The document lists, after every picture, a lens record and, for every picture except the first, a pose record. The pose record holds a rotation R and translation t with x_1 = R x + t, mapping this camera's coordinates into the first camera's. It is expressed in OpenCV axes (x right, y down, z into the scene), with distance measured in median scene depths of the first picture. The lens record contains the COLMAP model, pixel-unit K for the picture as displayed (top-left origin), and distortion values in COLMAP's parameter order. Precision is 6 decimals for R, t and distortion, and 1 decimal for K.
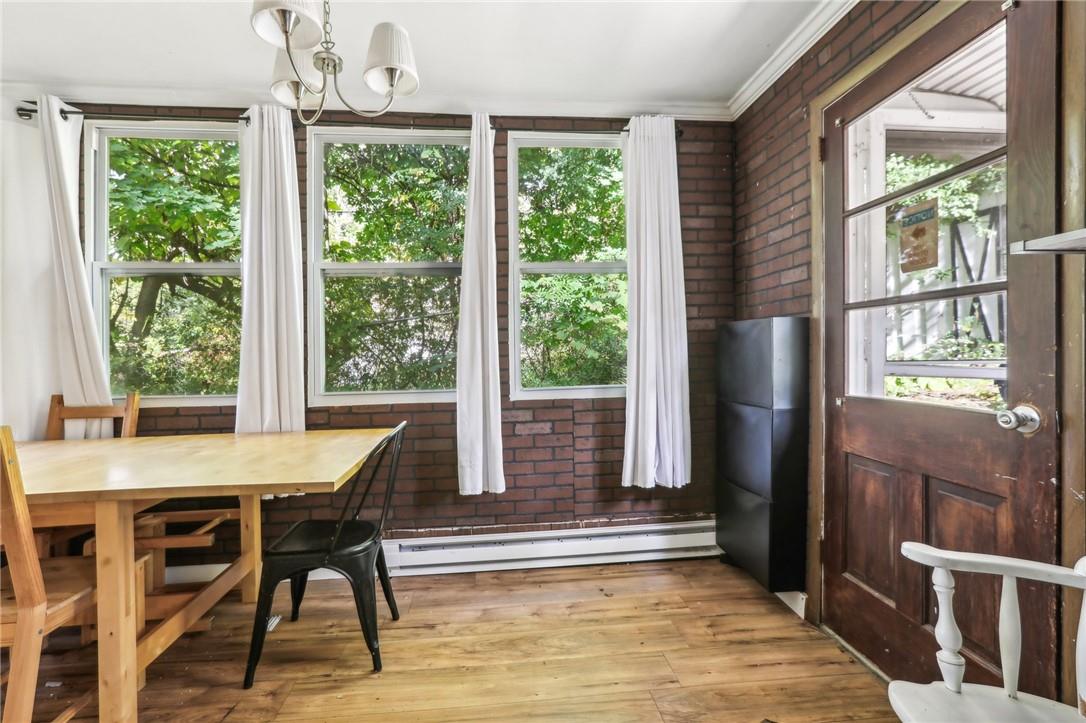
lens RADIAL K [[493.6, 0, 544.7], [0, 493.6, 361.5], [0, 0, 1]] dist [-0.022847, 0.010118]
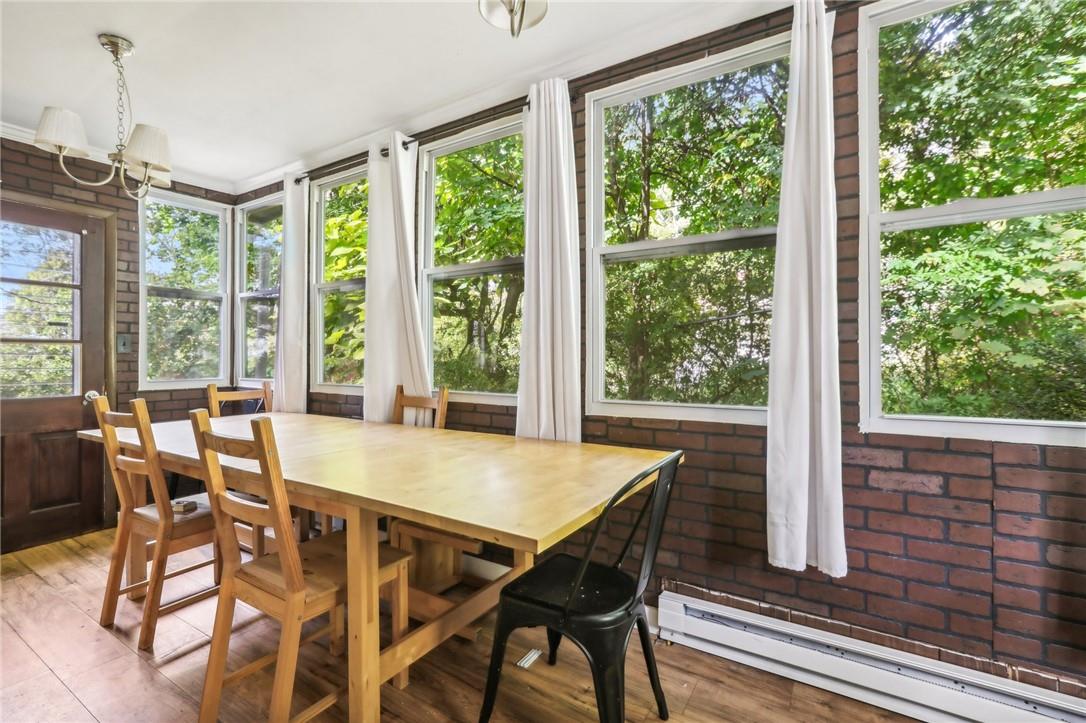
lens RADIAL K [[488.8, 0, 538.8], [0, 488.8, 349.8], [0, 0, 1]] dist [-0.027589, 0.013153]
pose [[0.778208, 0.010213, -0.627924, -0.001390], [-0.027487, 0.999464, -0.017810, -0.004708], [0.627405, 0.031119, 0.778071, 0.247299]]
